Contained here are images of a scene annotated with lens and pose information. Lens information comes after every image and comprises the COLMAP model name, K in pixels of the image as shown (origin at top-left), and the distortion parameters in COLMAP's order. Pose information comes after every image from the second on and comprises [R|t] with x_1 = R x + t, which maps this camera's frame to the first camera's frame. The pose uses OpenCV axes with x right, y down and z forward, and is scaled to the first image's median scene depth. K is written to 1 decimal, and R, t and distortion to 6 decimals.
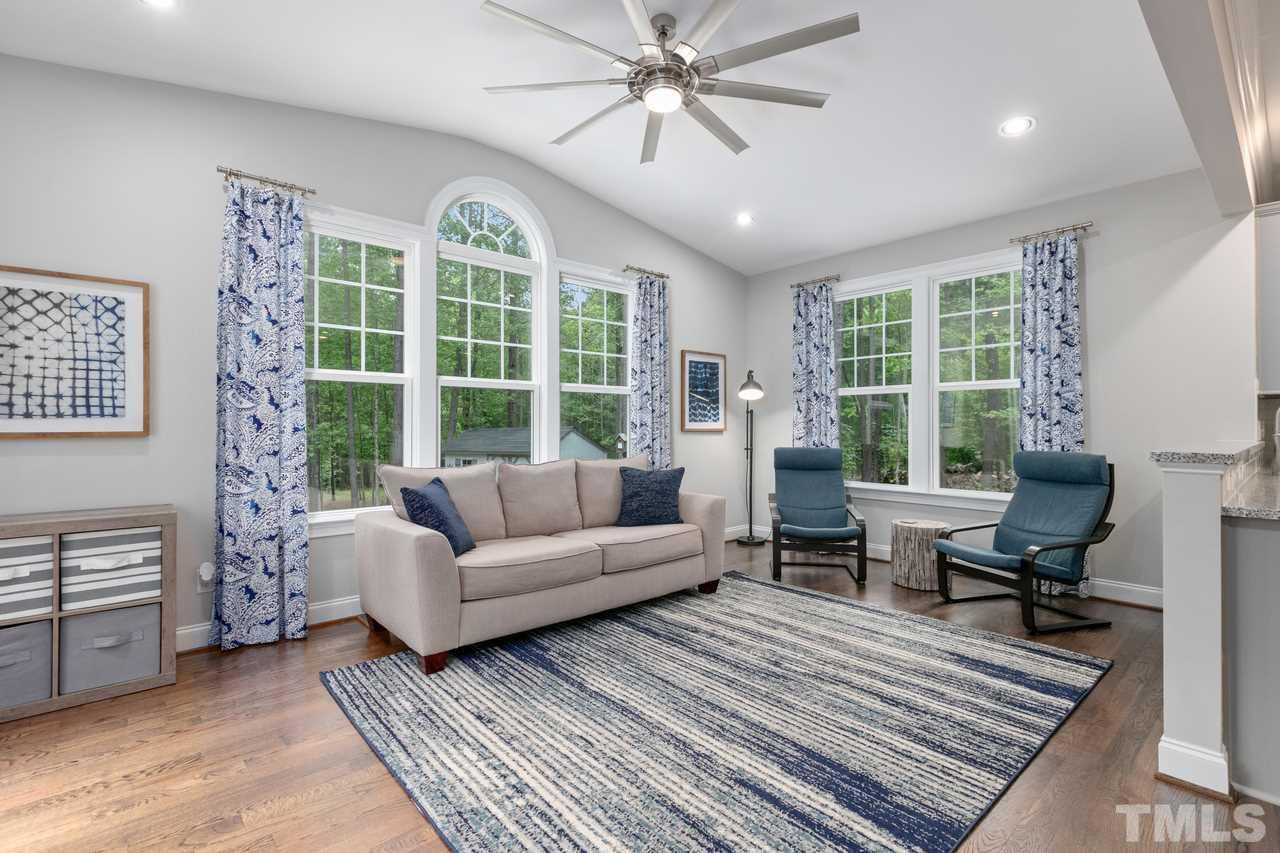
lens RADIAL K [[586.4, 0, 639.3], [0, 586.4, 423.9], [0, 0, 1]] dist [-0.000766, -0.000726]
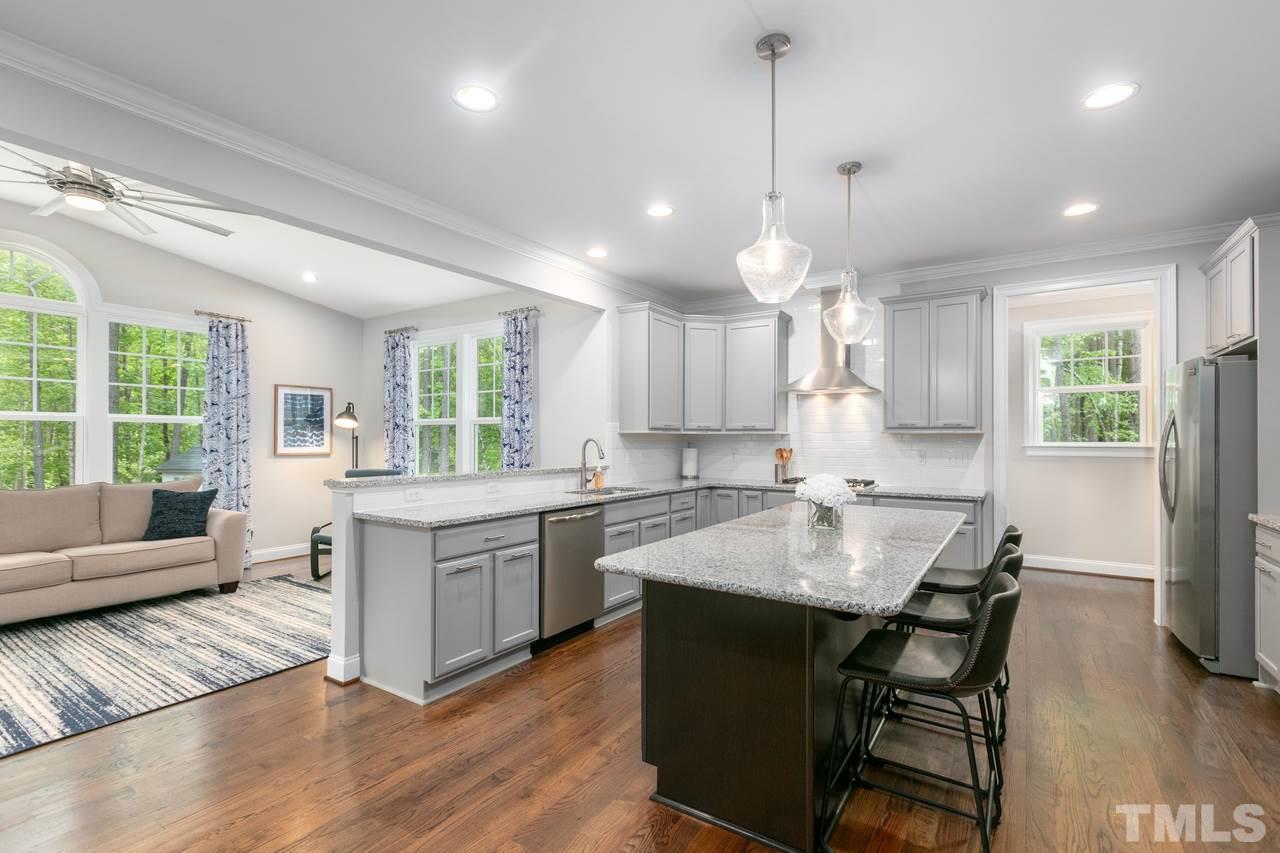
lens RADIAL K [[586.4, 0, 639.6], [0, 586.4, 432.9], [0, 0, 1]] dist [-0.000766, -0.000726]
pose [[0.964609, 0.003736, 0.263659, 0.742716], [-0.002305, 0.999981, -0.005739, -0.042592], [-0.263675, 0.004928, 0.964599, -0.463804]]
